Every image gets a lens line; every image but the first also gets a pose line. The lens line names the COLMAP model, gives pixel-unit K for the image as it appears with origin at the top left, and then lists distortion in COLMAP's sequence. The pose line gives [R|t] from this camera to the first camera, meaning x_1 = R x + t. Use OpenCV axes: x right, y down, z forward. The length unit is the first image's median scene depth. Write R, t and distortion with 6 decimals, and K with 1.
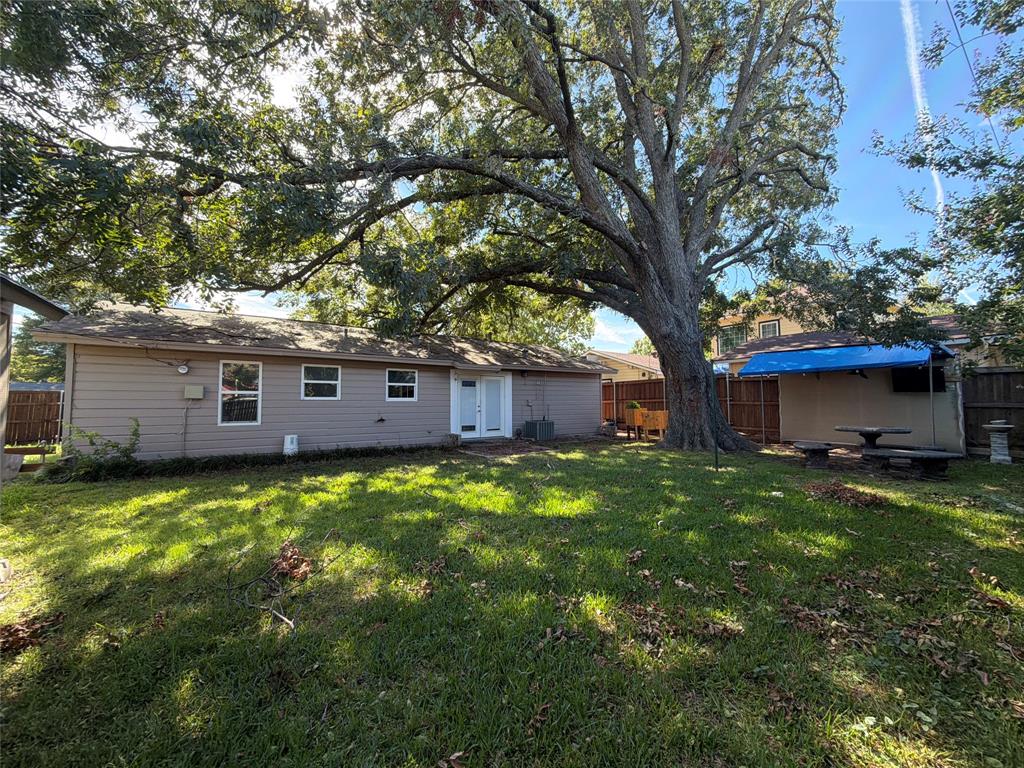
lens RADIAL K [[408.8, 0, 512.1], [0, 408.8, 382.8], [0, 0, 1]] dist [-0.000088, 0.000071]
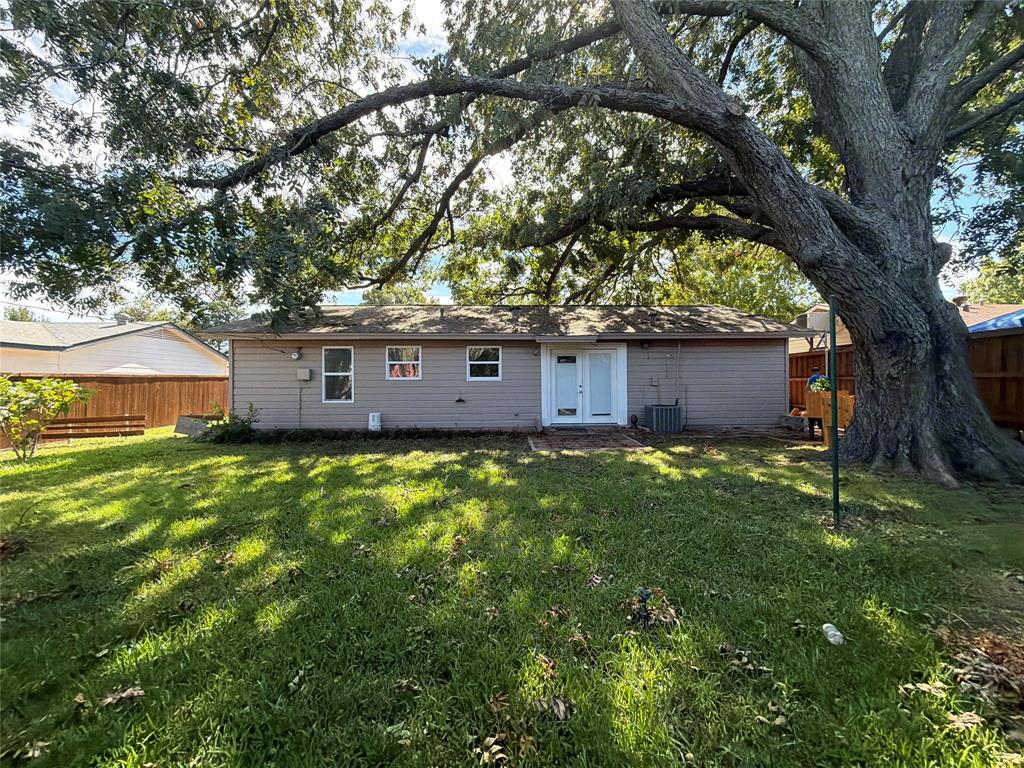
lens RADIAL K [[408.8, 0, 512.1], [0, 408.8, 382.8], [0, 0, 1]] dist [-0.000088, 0.000071]
pose [[0.834233, 0.000580, -0.551412, 0.303254], [0.031319, 0.998335, 0.048433, 0.006883], [0.550523, -0.057674, 0.832826, 0.266072]]
